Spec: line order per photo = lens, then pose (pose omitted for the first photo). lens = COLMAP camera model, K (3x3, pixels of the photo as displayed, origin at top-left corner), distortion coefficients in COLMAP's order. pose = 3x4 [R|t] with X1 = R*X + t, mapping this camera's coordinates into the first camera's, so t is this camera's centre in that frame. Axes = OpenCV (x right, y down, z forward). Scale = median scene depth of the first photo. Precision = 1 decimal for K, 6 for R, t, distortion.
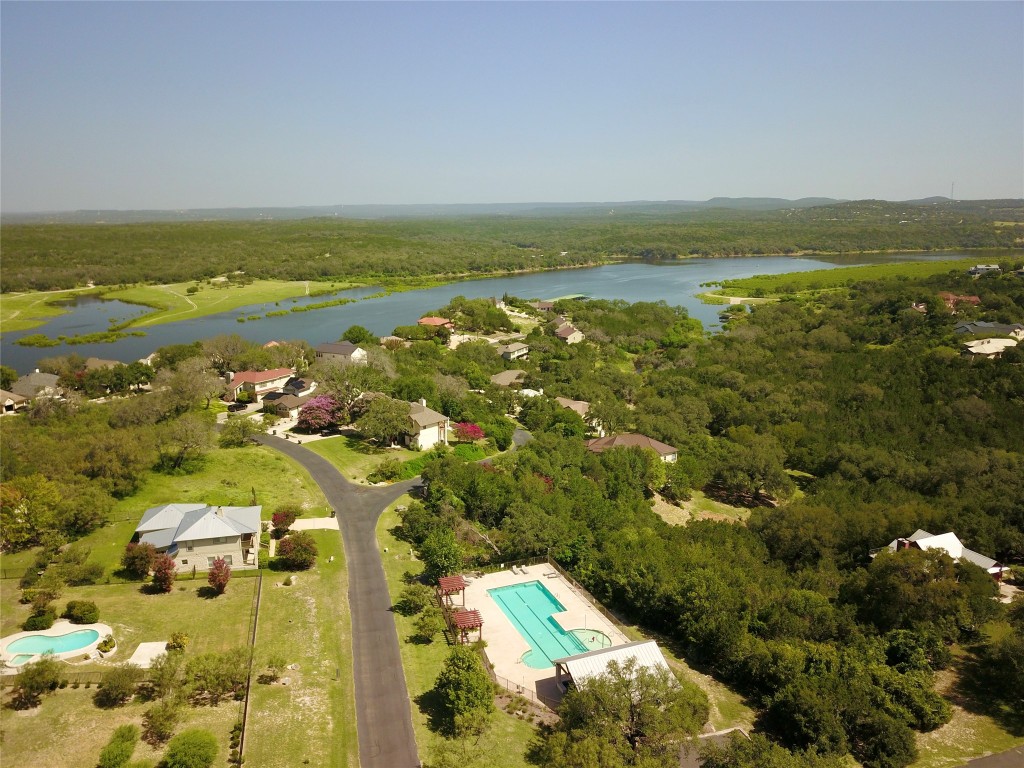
lens RADIAL K [[746.9, 0, 516.2], [0, 746.9, 384.4], [0, 0, 1]] dist [0.042242, -0.002952]
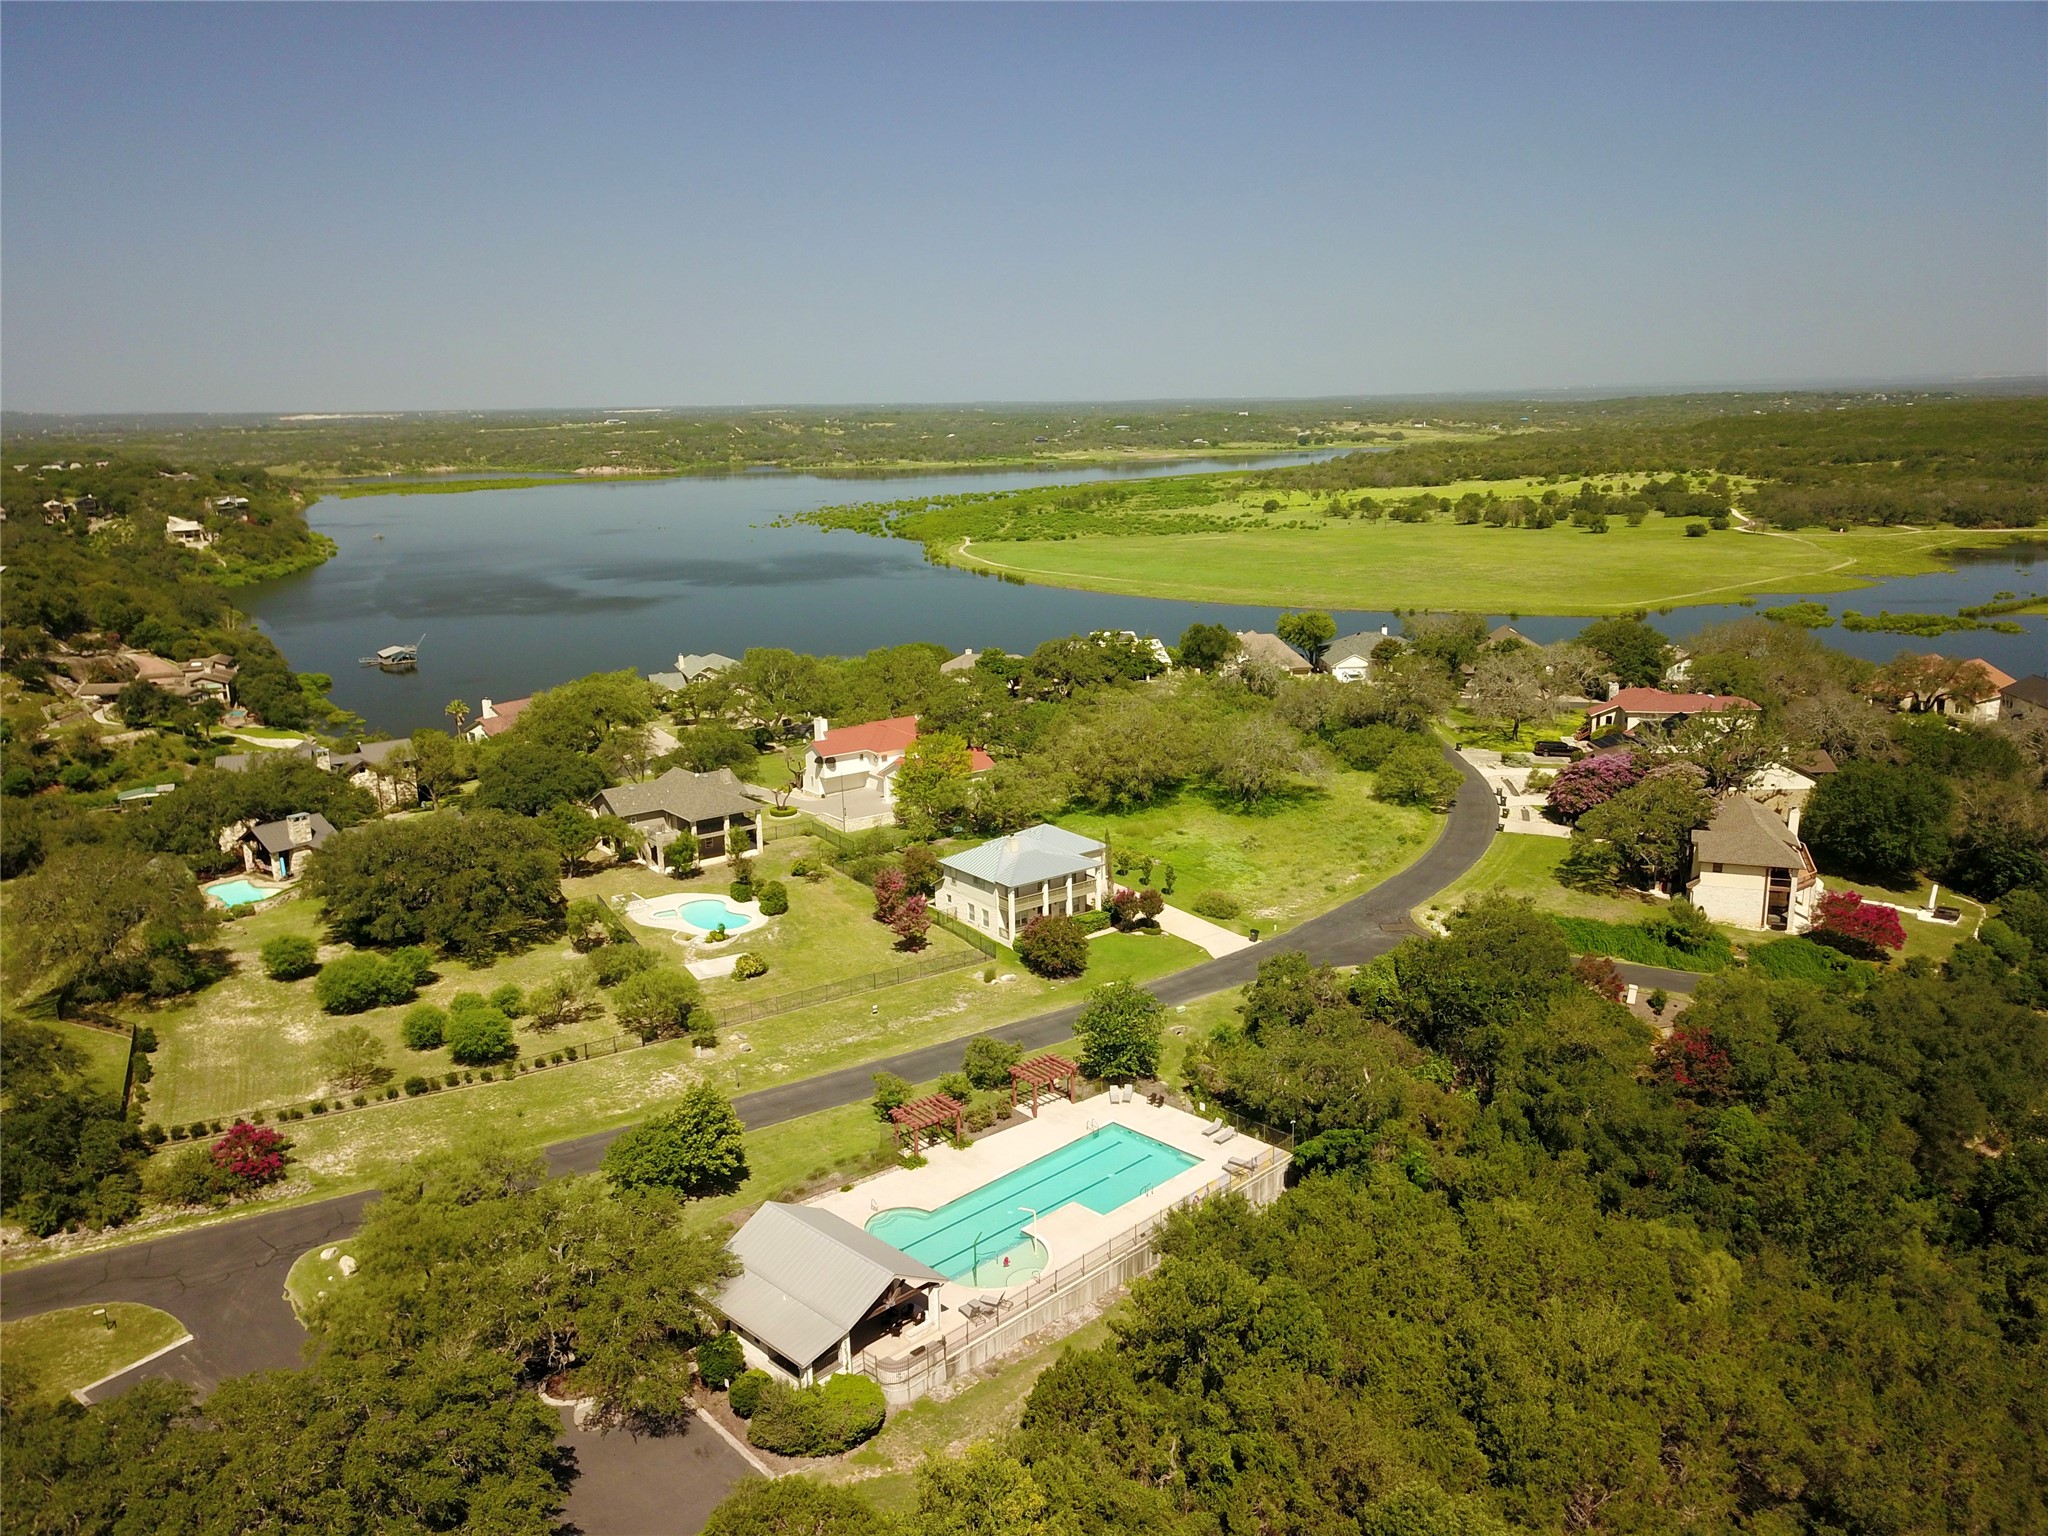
lens RADIAL K [[1493.9, 0, 1032.4], [0, 1493.9, 768.7], [0, 0, 1]] dist [0.042242, -0.002952]
pose [[0.445930, 0.219636, -0.867702, 0.695489], [-0.189385, 0.970630, 0.148361, -0.078177], [0.874802, 0.098171, 0.474429, 0.450489]]
